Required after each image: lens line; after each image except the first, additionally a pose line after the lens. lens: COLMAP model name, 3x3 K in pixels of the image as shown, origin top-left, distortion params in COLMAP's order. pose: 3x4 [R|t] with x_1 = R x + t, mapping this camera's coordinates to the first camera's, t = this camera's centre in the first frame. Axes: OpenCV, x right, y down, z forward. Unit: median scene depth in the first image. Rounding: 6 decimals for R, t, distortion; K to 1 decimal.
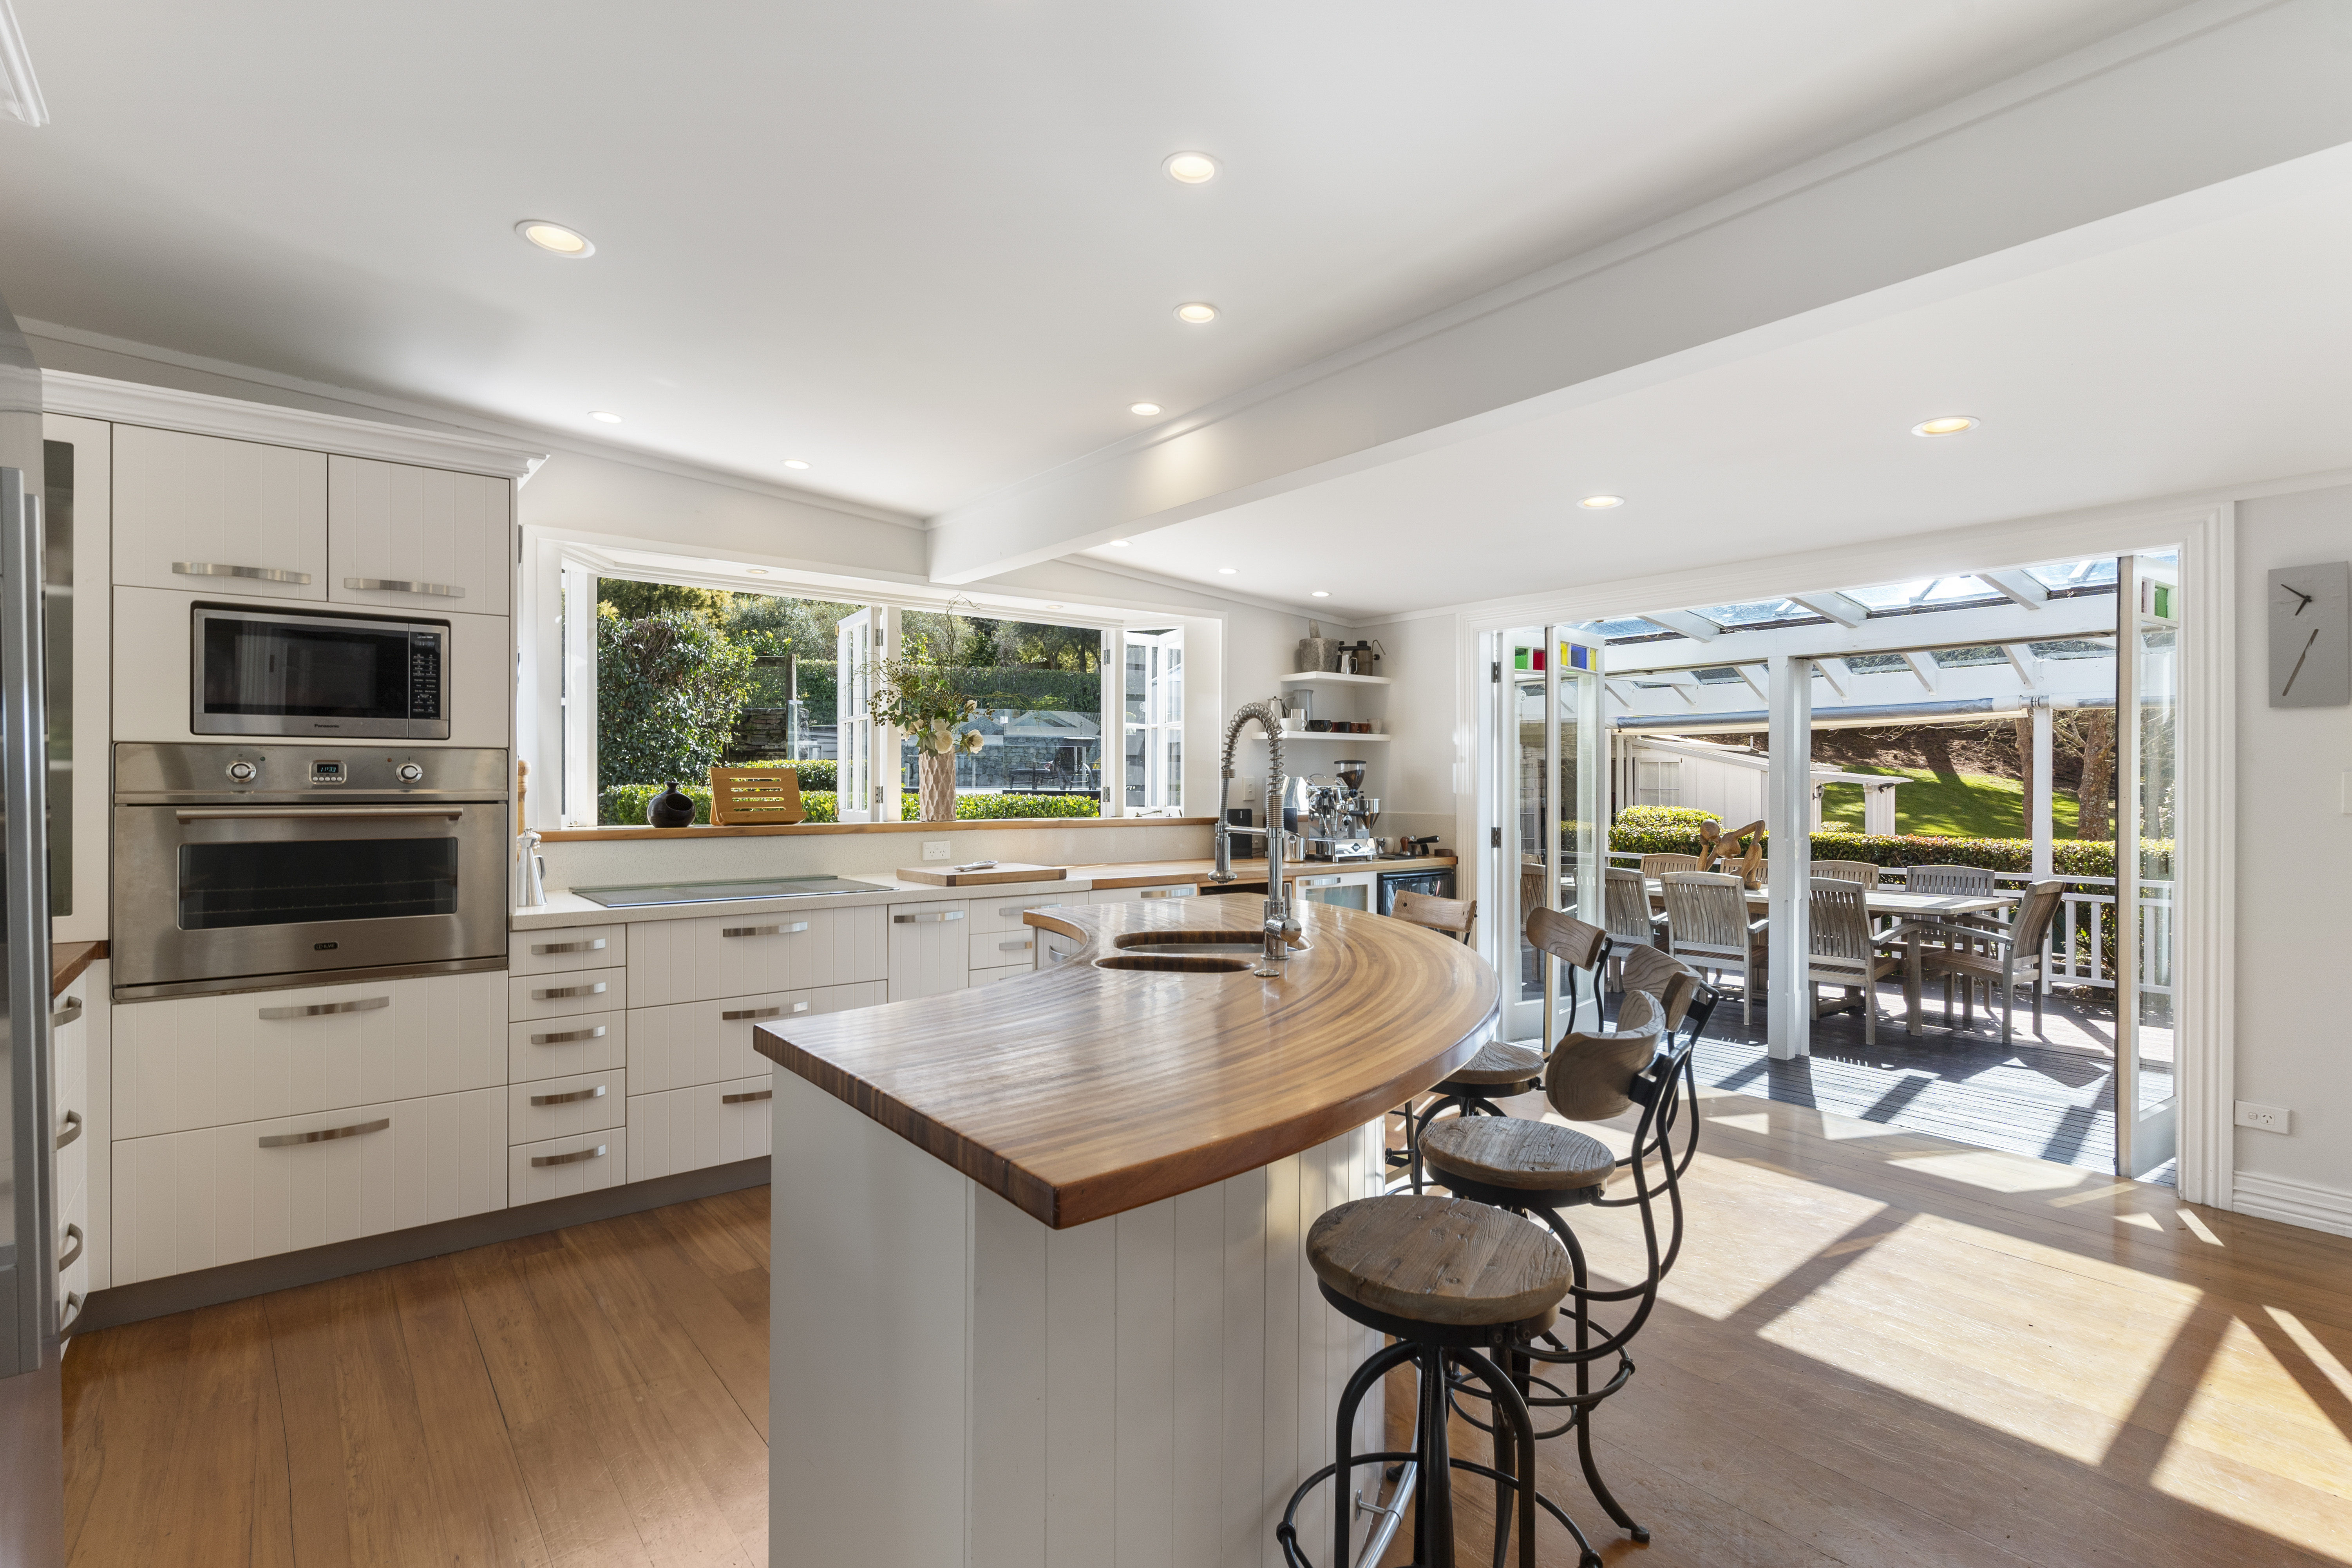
lens RADIAL K [[1138.9, 0, 1170.6], [0, 1138.9, 793.8], [0, 0, 1]] dist [-0.005963, 0.000207]
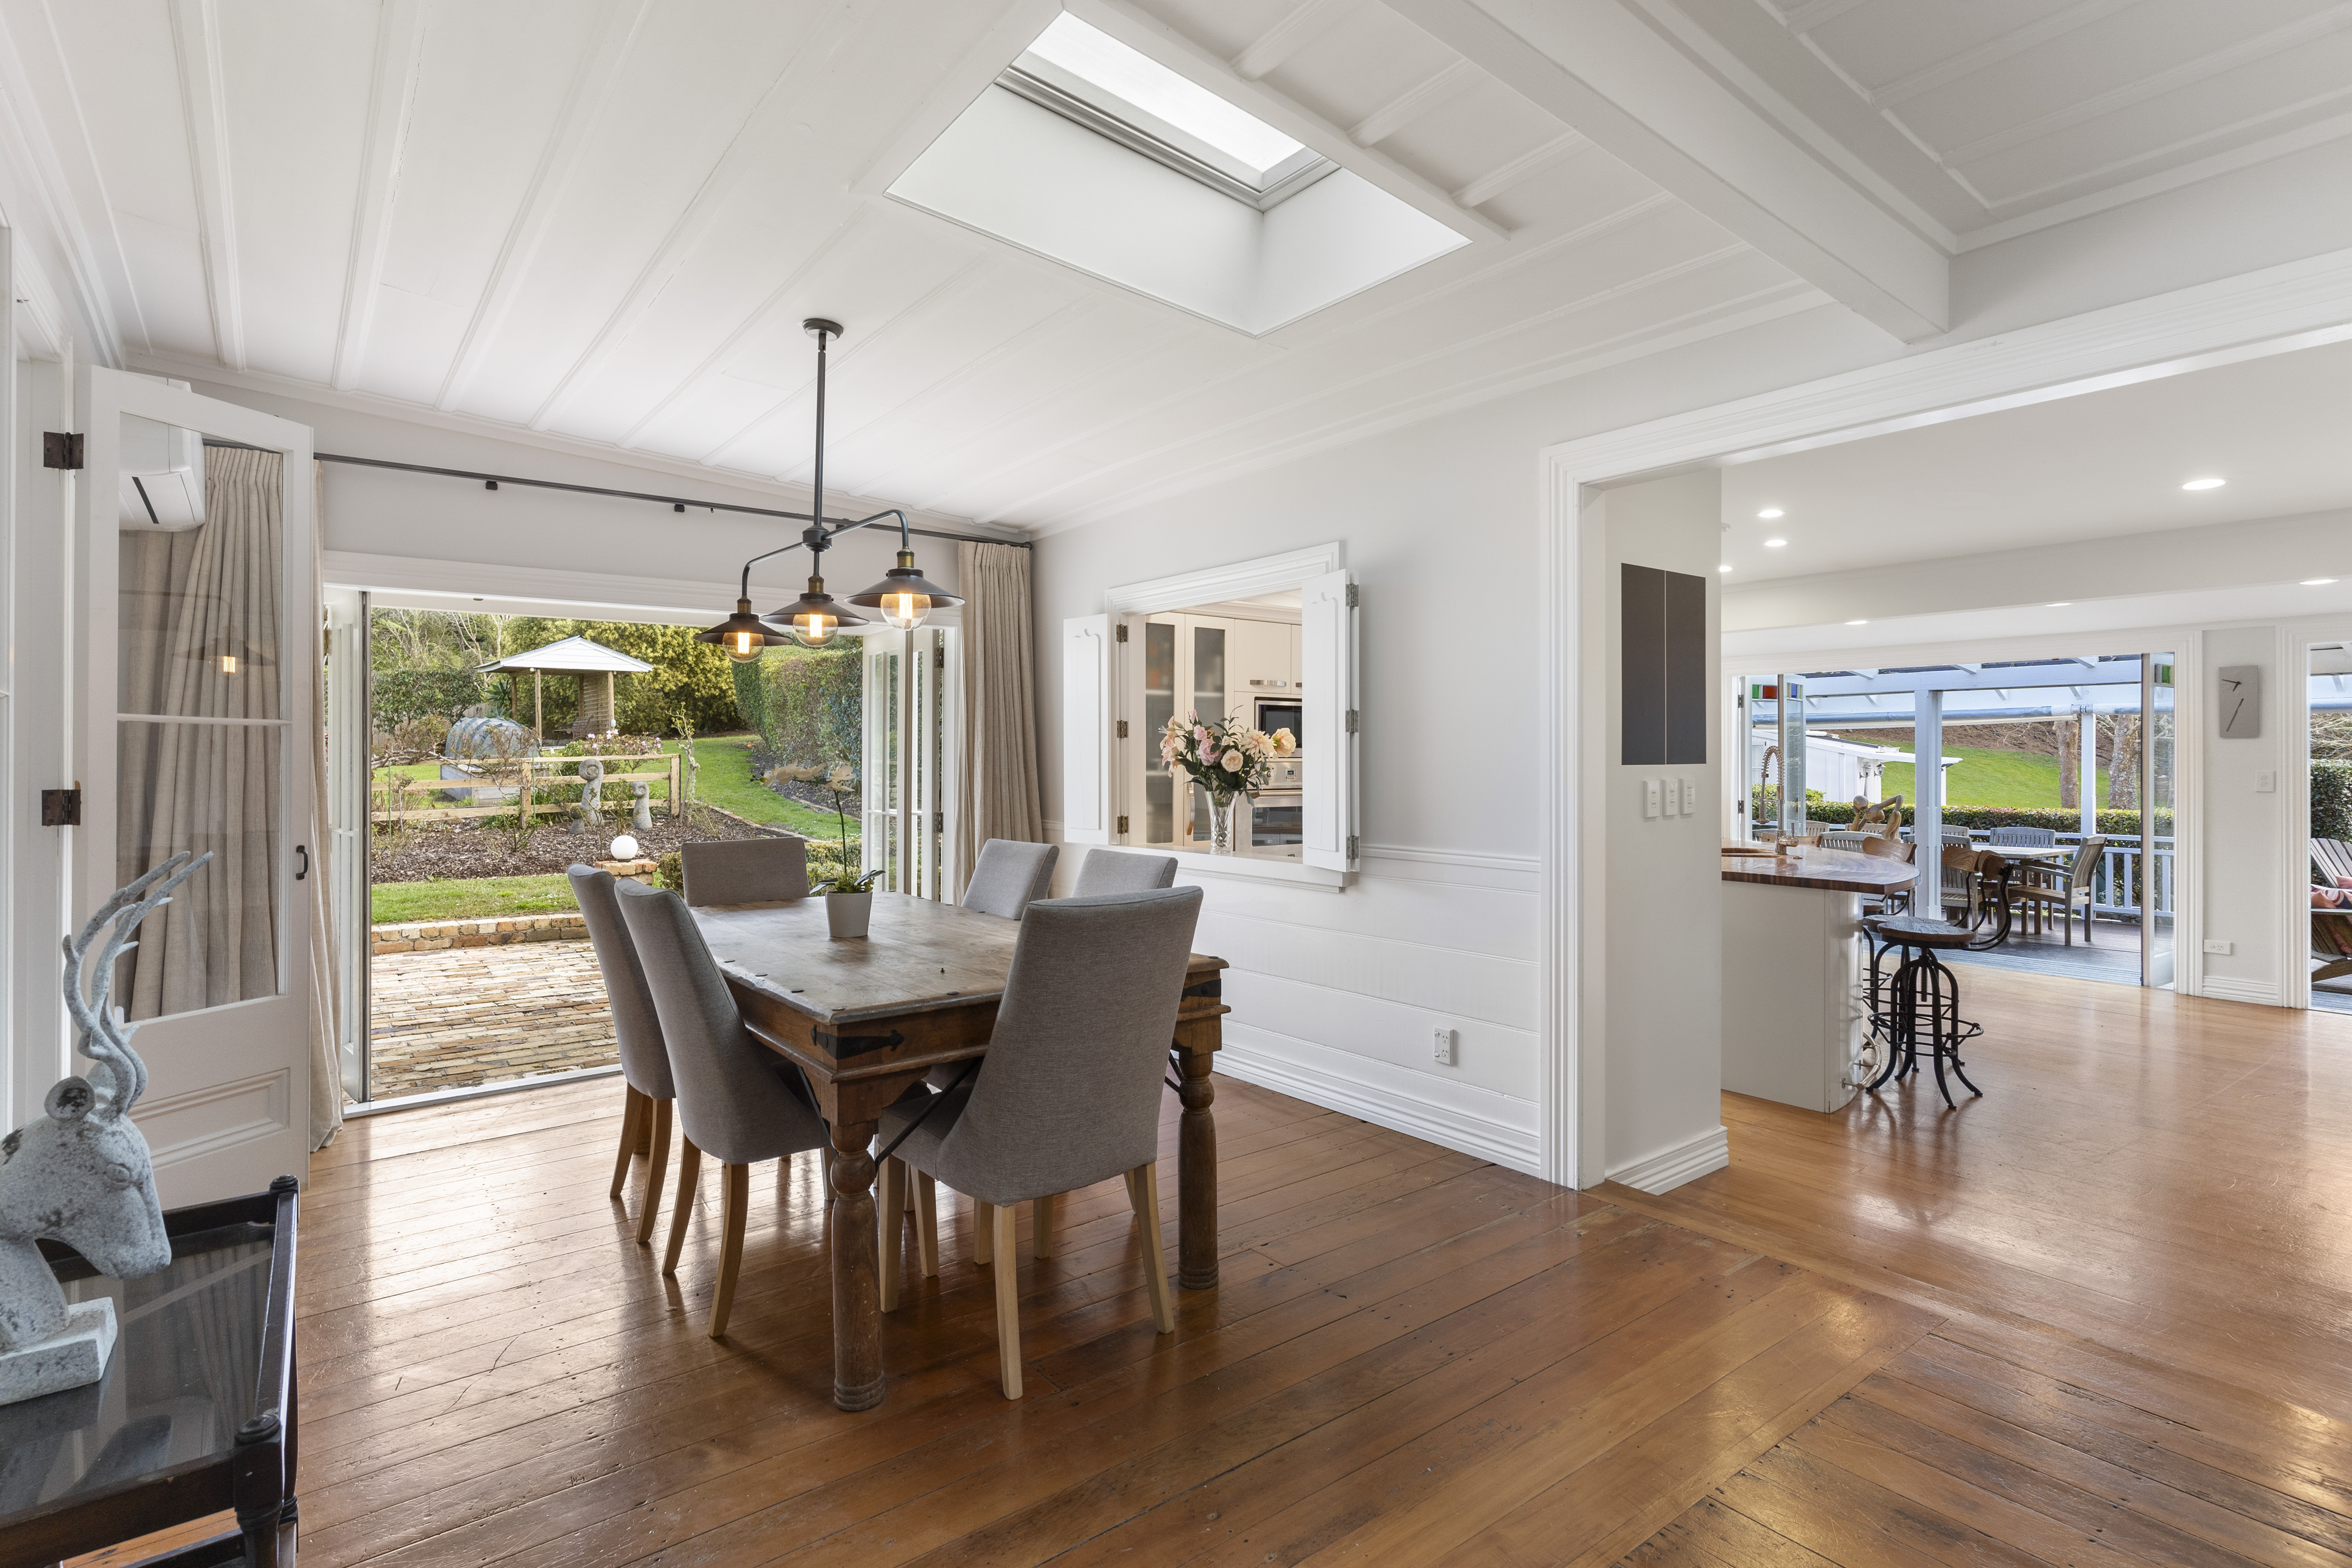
lens RADIAL K [[1138.9, 0, 1185.0], [0, 1138.9, 767.7], [0, 0, 1]] dist [-0.005963, 0.000207]
pose [[0.999981, -0.002537, -0.005634, -0.355959], [0.002530, 0.999996, -0.001170, -0.012153], [0.005637, 0.001156, 0.999983, -0.427079]]
